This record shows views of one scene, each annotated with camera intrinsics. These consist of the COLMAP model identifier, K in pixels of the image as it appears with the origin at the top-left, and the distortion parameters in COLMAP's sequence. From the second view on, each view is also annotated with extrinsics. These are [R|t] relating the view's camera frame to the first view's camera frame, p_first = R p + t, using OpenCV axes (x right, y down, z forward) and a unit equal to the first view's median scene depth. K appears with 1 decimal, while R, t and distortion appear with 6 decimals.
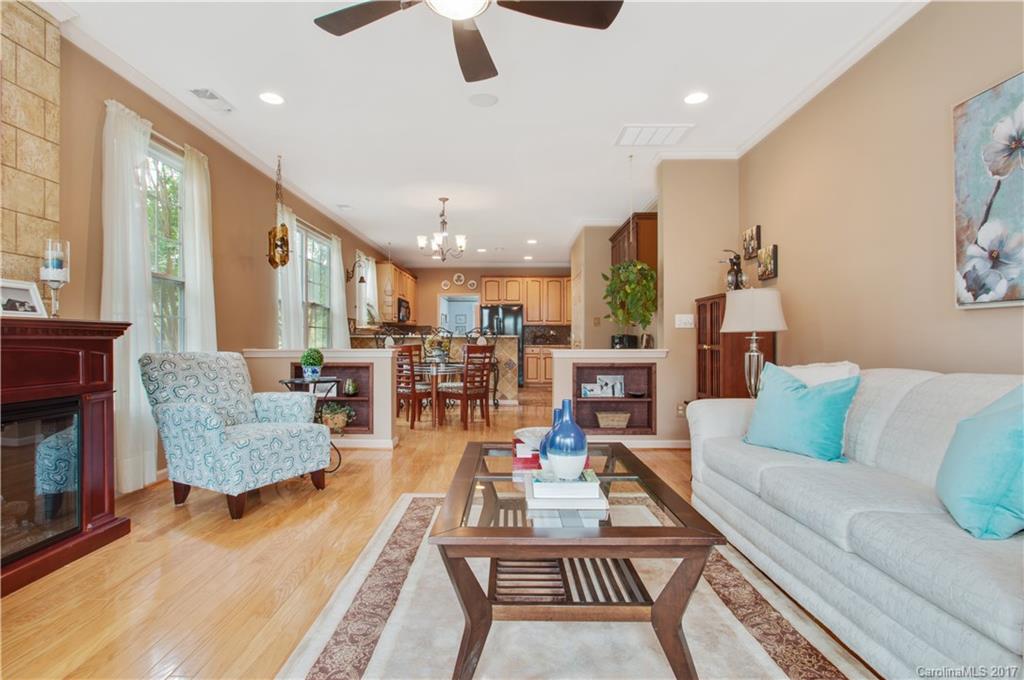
lens RADIAL K [[516.3, 0, 510.8], [0, 516.3, 338.1], [0, 0, 1]] dist [-0.003008, -0.000376]
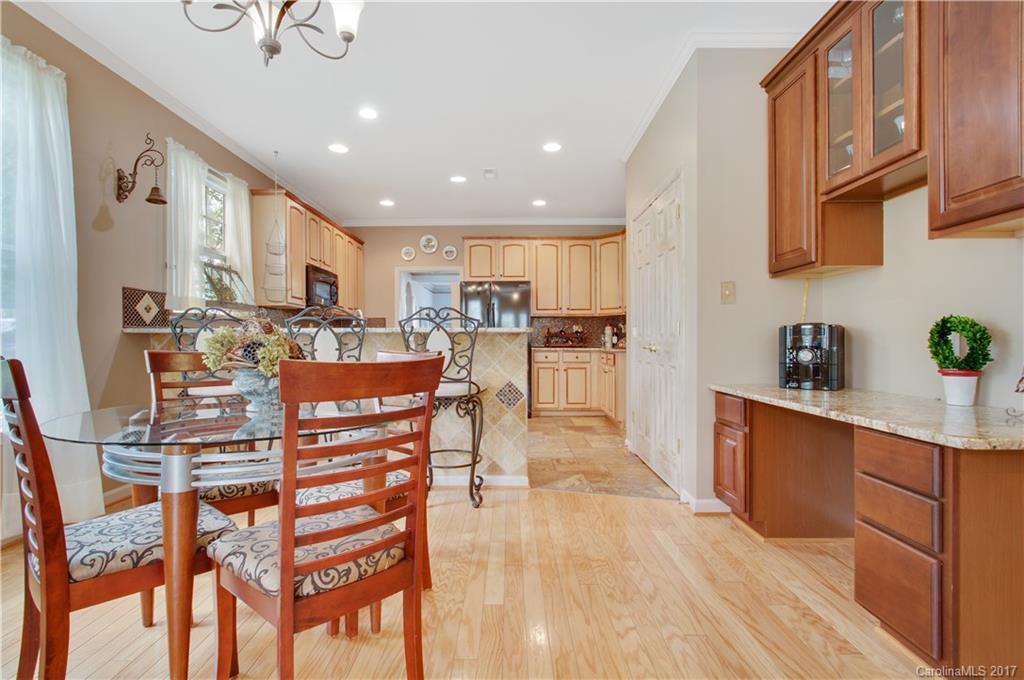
lens RADIAL K [[480.2, 0, 512.1], [0, 480.2, 340.7], [0, 0, 1]] dist [0.000017, -0.000052]
pose [[0.999991, -0.001670, 0.004021, -0.000460], [0.001656, 0.999992, 0.003507, 0.002754], [-0.004027, -0.003501, 0.999986, 0.426018]]
